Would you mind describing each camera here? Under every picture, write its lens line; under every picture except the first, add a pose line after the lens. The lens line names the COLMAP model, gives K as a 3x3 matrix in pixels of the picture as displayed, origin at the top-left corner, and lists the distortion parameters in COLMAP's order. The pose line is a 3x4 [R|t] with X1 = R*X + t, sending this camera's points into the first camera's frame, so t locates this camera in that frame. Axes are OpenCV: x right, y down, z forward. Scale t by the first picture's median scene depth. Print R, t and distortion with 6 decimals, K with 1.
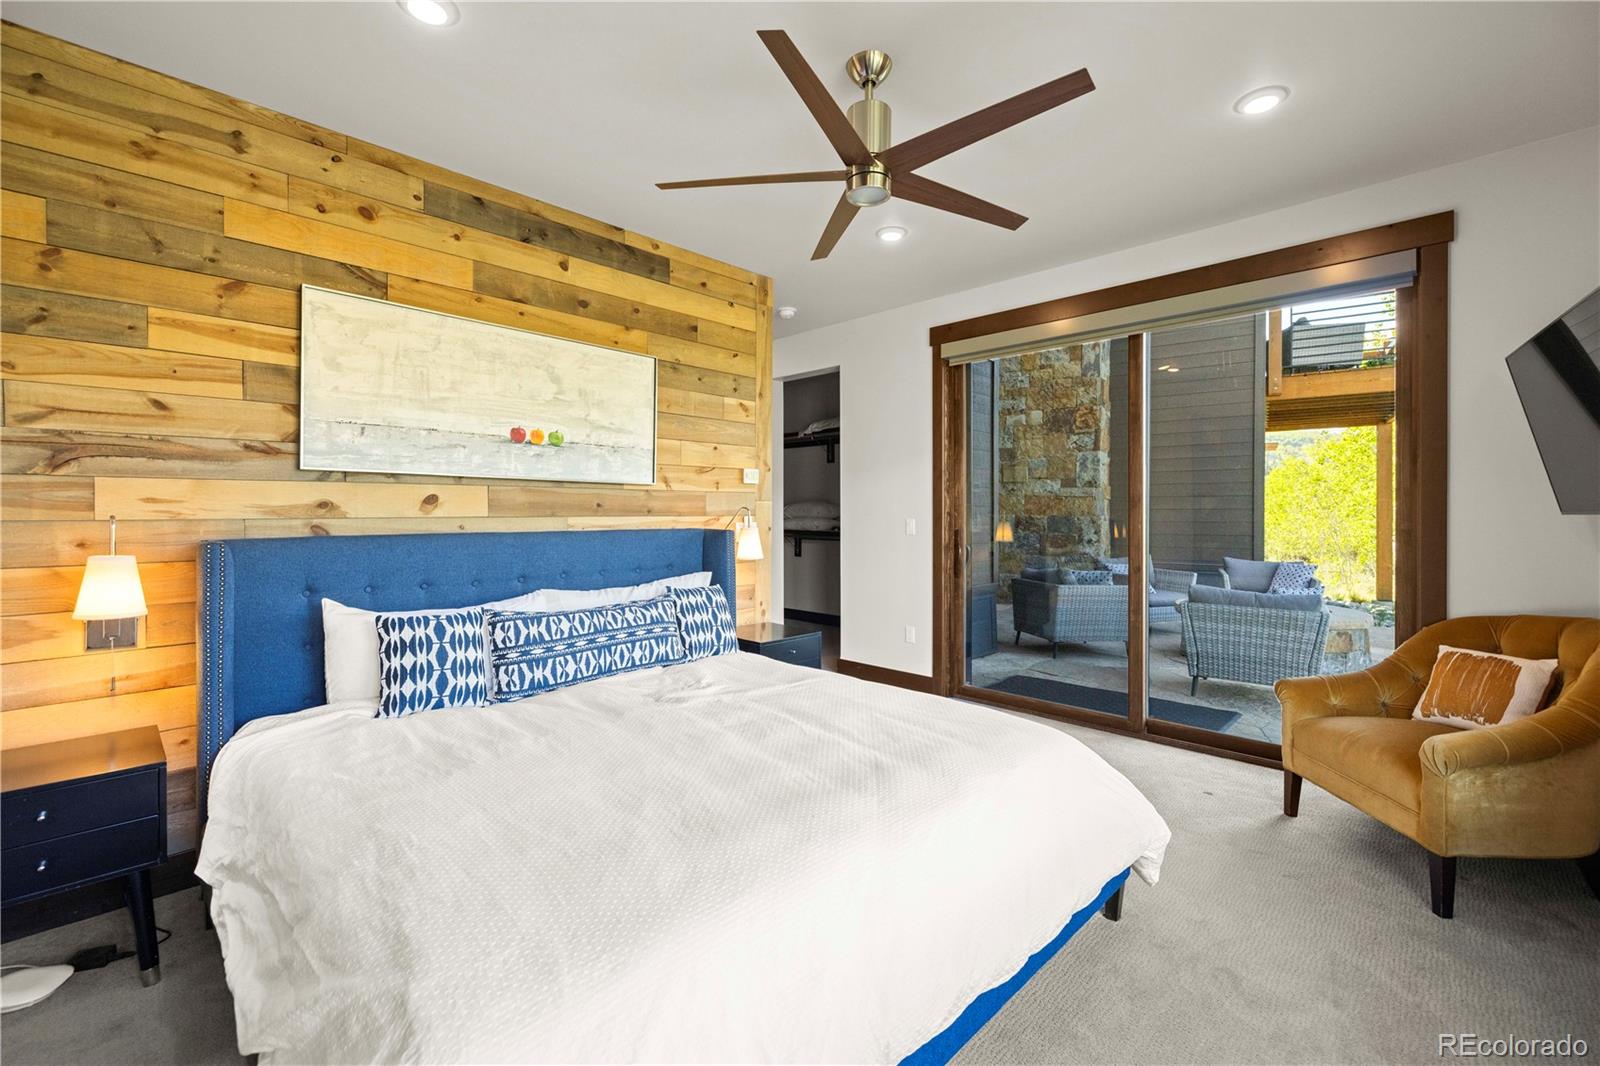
lens RADIAL K [[664.7, 0, 799.0], [0, 664.7, 515.9], [0, 0, 1]] dist [0.003182, 0.000132]
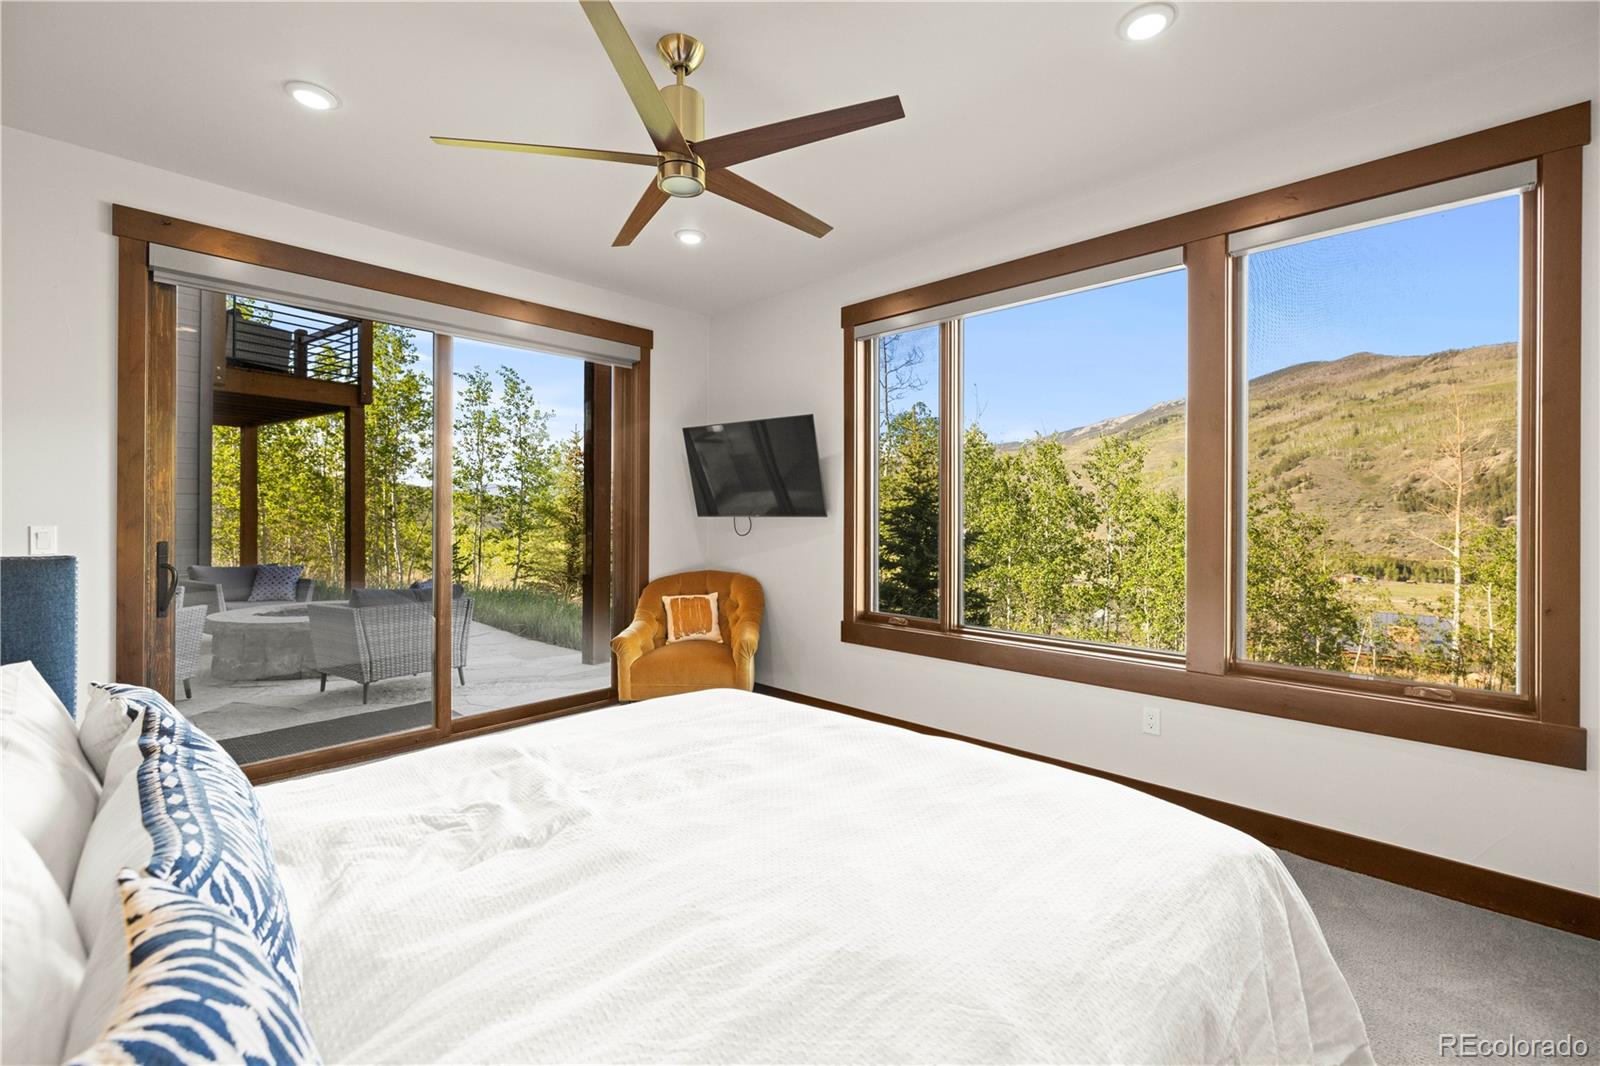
lens RADIAL K [[664.7, 0, 799.0], [0, 664.7, 515.9], [0, 0, 1]] dist [0.003182, 0.000132]
pose [[0.006889, -0.002704, 0.999973, -0.862367], [0.003016, 0.999992, 0.002683, -0.008893], [-0.999972, 0.002997, 0.006897, 0.831290]]
